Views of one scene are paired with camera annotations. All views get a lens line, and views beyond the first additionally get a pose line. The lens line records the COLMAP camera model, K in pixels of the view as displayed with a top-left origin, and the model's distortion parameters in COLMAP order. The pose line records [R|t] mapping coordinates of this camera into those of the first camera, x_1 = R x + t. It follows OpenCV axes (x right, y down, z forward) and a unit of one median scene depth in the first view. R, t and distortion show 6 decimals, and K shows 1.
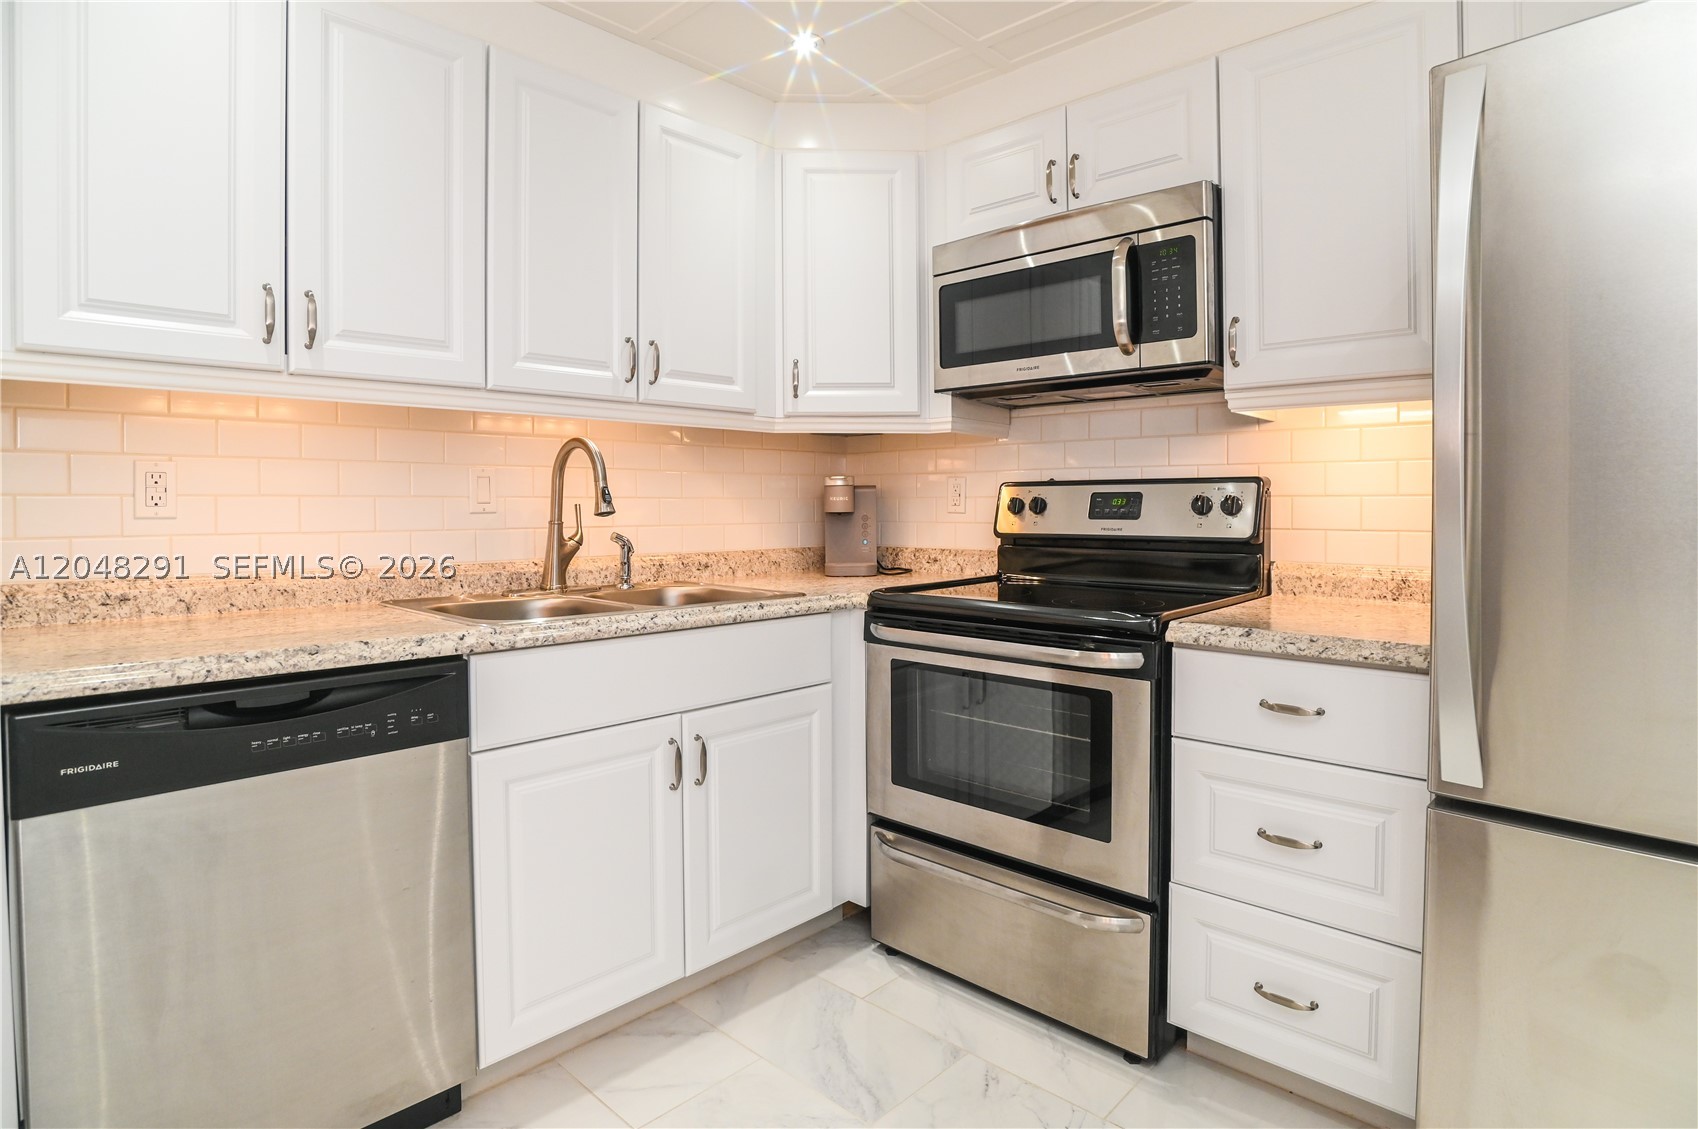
lens RADIAL K [[938.7, 0, 880.4], [0, 938.7, 508.9], [0, 0, 1]] dist [-0.015999, 0.001432]
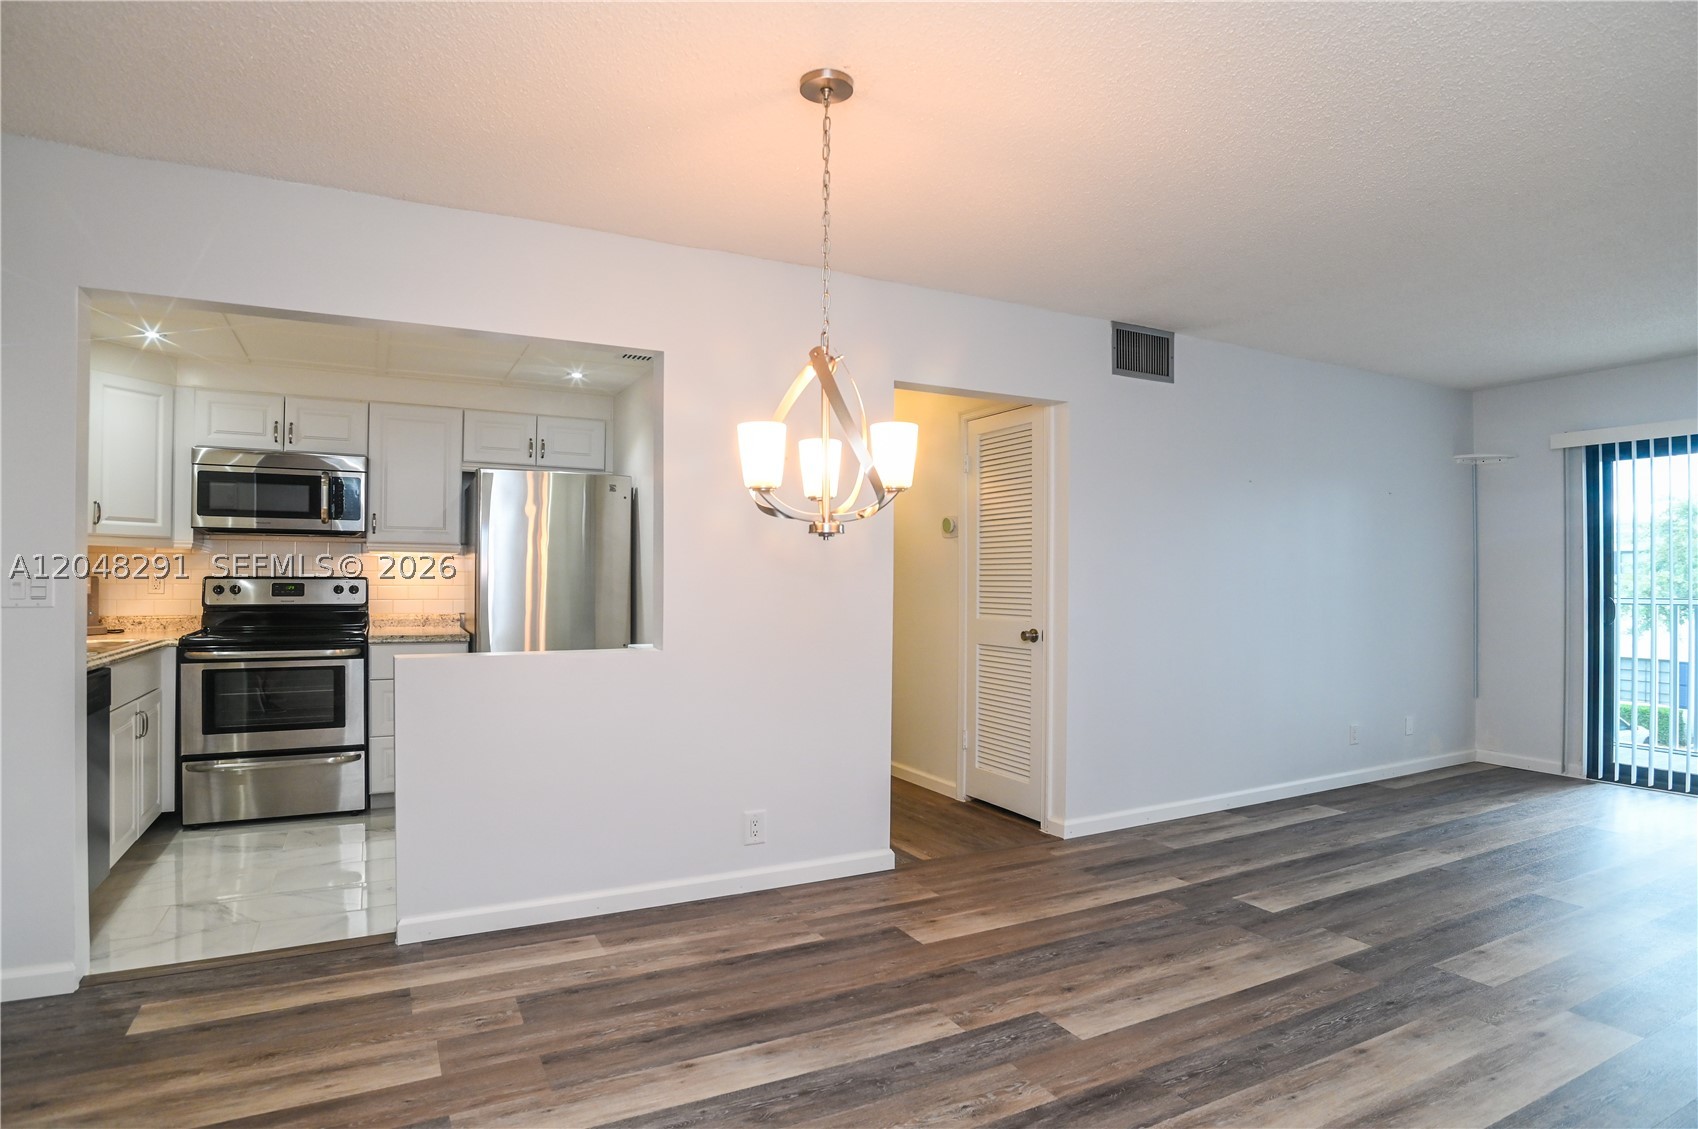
lens RADIAL K [[888.7, 0, 849.0], [0, 888.7, 564.5], [0, 0, 1]] dist [-0.040474, 0.001616]
pose [[0.337351, 0.019798, 0.941171, -1.186969], [0.000827, 0.999772, -0.021328, -0.017153], [-0.941378, 0.007973, 0.337258, -0.826018]]
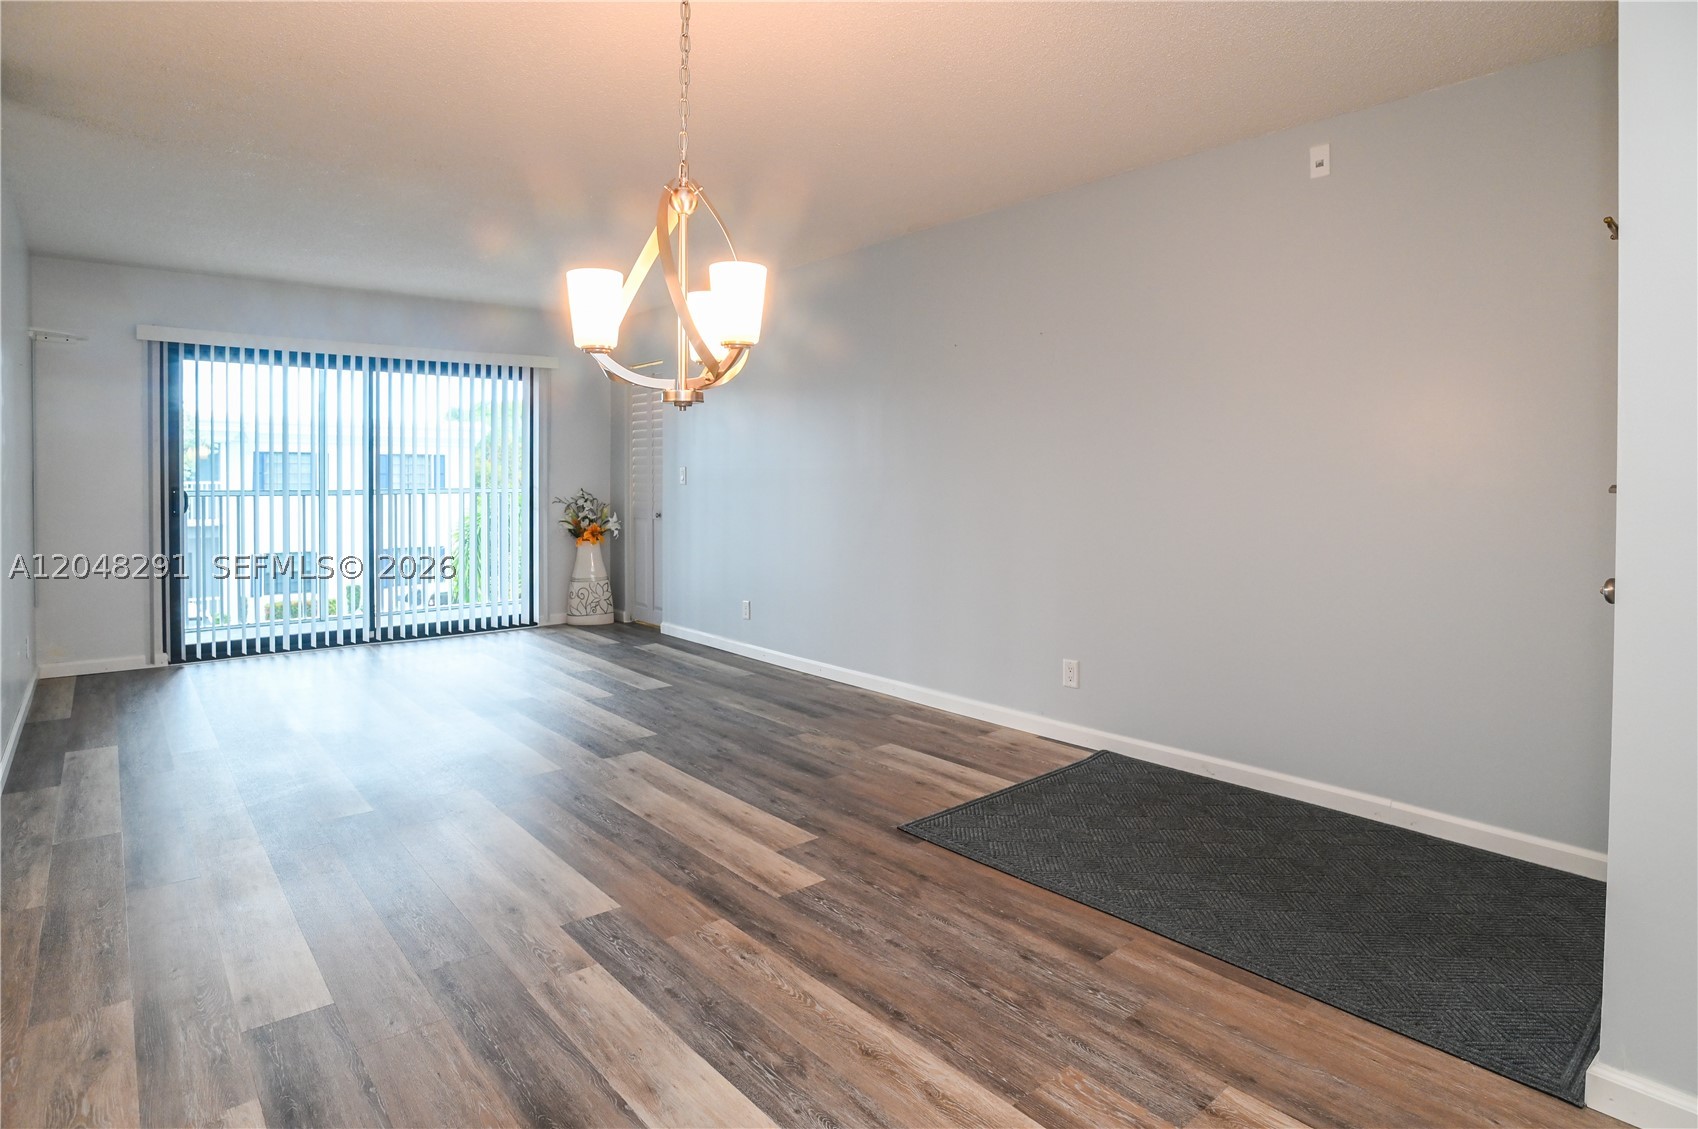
lens RADIAL K [[908.7, 0, 849.0], [0, 908.7, 564.5], [0, 0, 1]] dist [-0.029489, 0.000833]
pose [[-0.991858, -0.013960, 0.126581, -0.557359], [-0.001957, 0.995528, 0.094451, -0.012078], [-0.127333, 0.093434, -0.987449, 0.260337]]
